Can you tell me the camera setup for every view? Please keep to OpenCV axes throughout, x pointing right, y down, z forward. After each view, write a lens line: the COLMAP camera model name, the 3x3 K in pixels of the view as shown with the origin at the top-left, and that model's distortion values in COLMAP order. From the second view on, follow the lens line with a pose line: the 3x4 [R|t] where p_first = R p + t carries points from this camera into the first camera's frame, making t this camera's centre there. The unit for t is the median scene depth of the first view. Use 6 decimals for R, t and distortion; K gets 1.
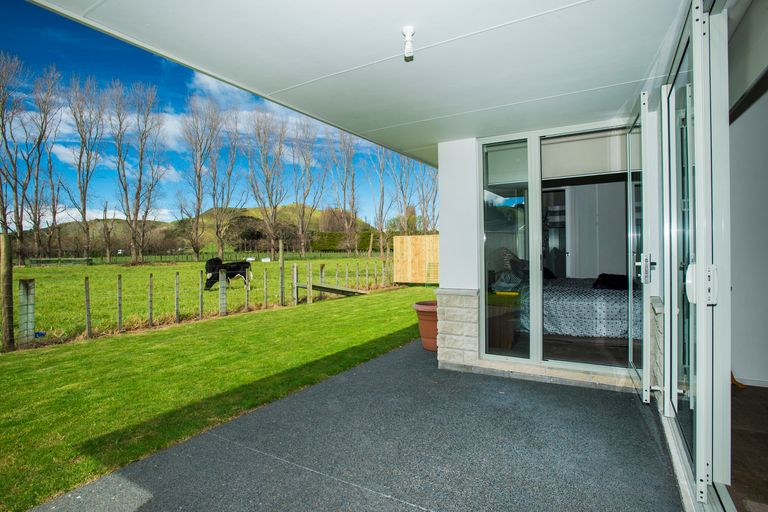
lens RADIAL K [[390.0, 0, 384.0], [0, 390.0, 256.0], [0, 0, 1]] dist [-0.004365, 0.000978]
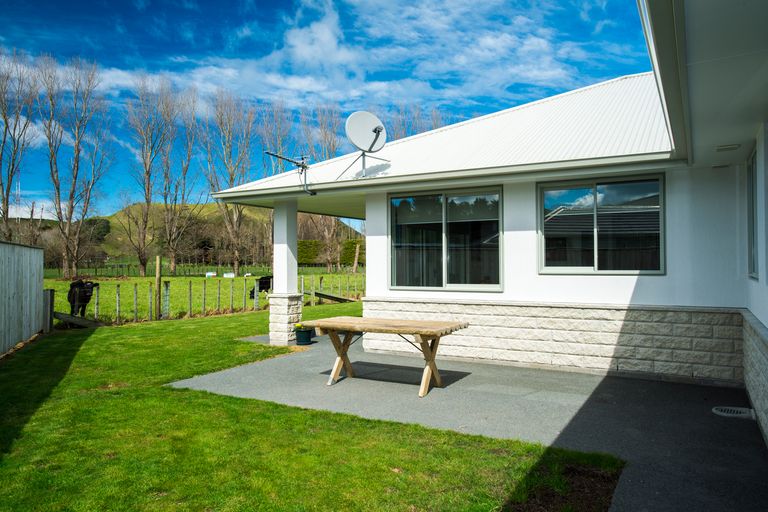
lens RADIAL K [[551.9, 0, 384.0], [0, 551.9, 256.0], [0, 0, 1]] dist [0.001409, 0.000423]
pose [[0.999775, 0.010702, 0.018310, 0.003661], [-0.010152, 0.999501, -0.029912, 0.001511], [-0.018621, 0.029719, 0.999385, -0.225577]]
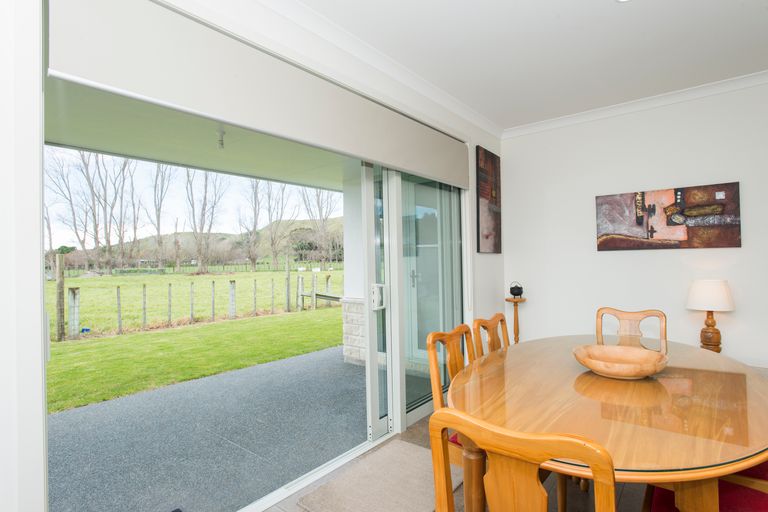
lens RADIAL K [[390.0, 0, 384.0], [0, 390.0, 256.0], [0, 0, 1]] dist [-0.004365, 0.000978]
pose [[0.988929, -0.006365, -0.148255, 0.045453], [0.002912, 0.999720, -0.023497, -0.001833], [0.148363, 0.022805, 0.988670, -0.021079]]
